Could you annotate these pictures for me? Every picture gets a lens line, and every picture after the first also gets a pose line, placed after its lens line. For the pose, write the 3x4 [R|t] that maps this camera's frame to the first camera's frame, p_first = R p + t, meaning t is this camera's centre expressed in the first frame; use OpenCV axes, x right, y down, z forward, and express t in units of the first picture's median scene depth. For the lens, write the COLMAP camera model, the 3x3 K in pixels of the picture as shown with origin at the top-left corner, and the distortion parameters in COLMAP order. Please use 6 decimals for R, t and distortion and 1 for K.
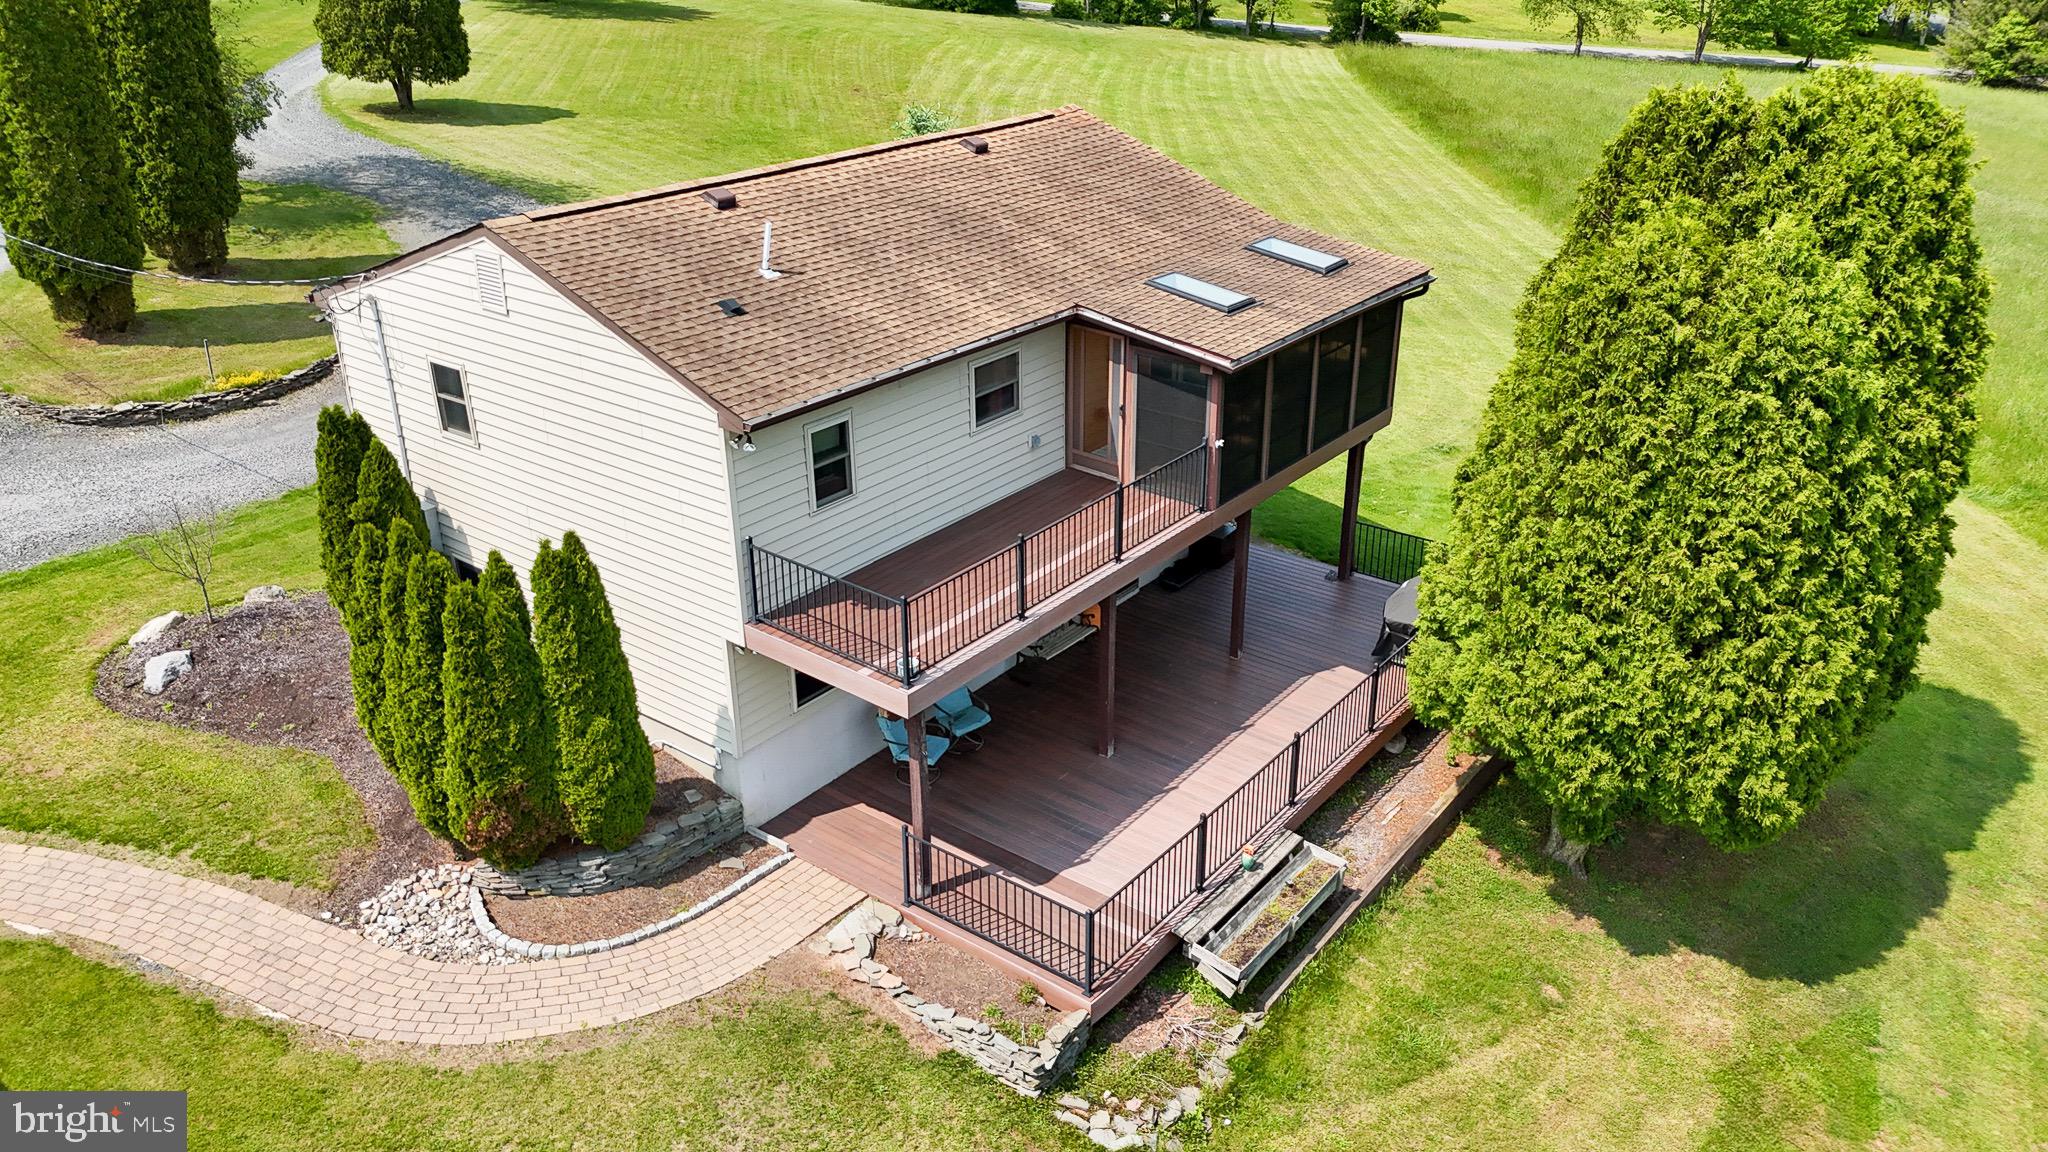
lens RADIAL K [[1498.1, 0, 1024.0], [0, 1498.1, 576.0], [0, 0, 1]] dist [0.085610, -0.083449]
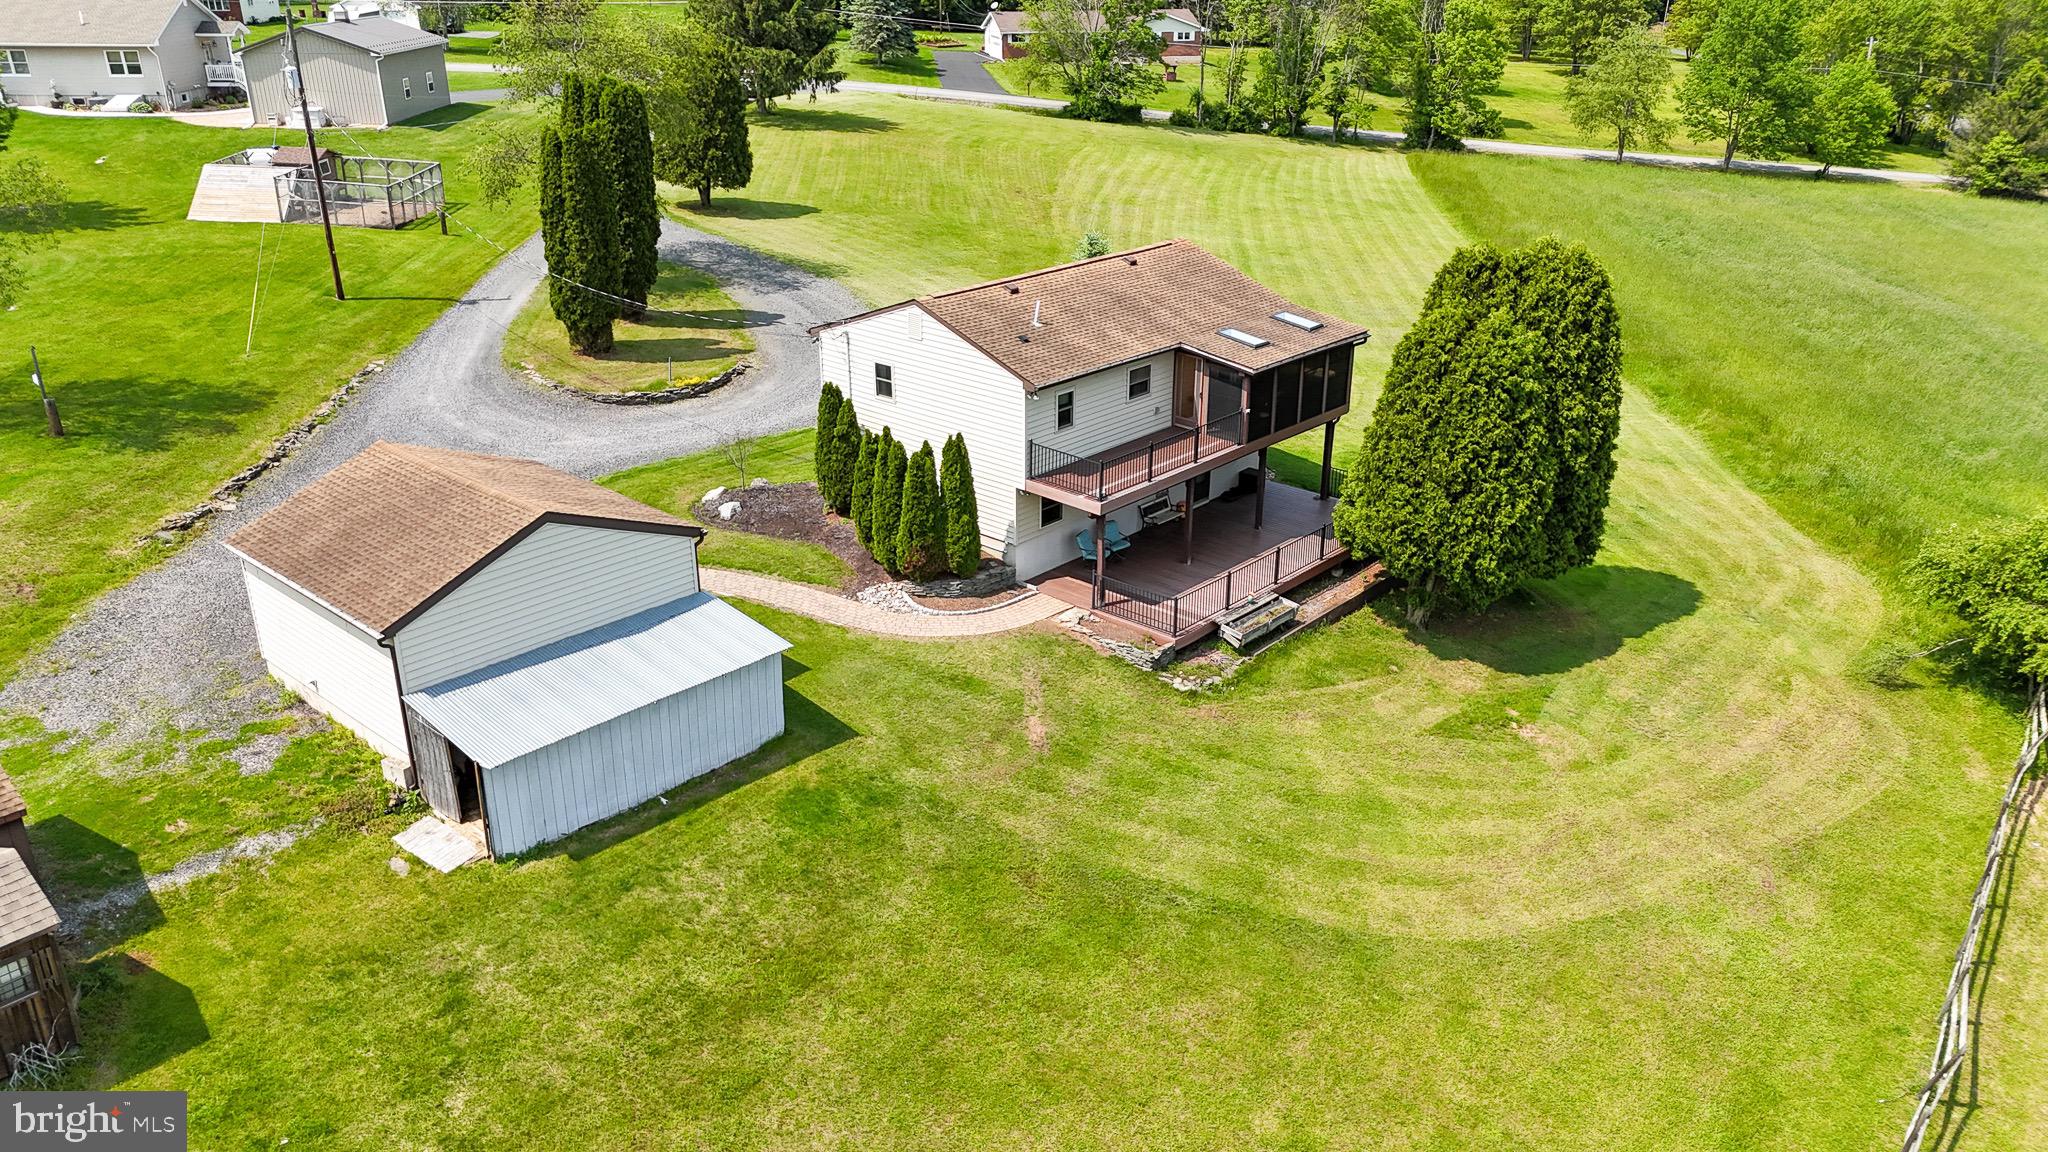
lens RADIAL K [[1496.3, 0, 1024.0], [0, 1496.3, 576.0], [0, 0, 1]] dist [0.147405, -0.191510]
pose [[0.997254, 0.035353, -0.065071, -0.033158], [-0.038029, 0.998462, -0.040353, 0.229003], [0.063544, 0.042717, 0.997064, -1.048439]]
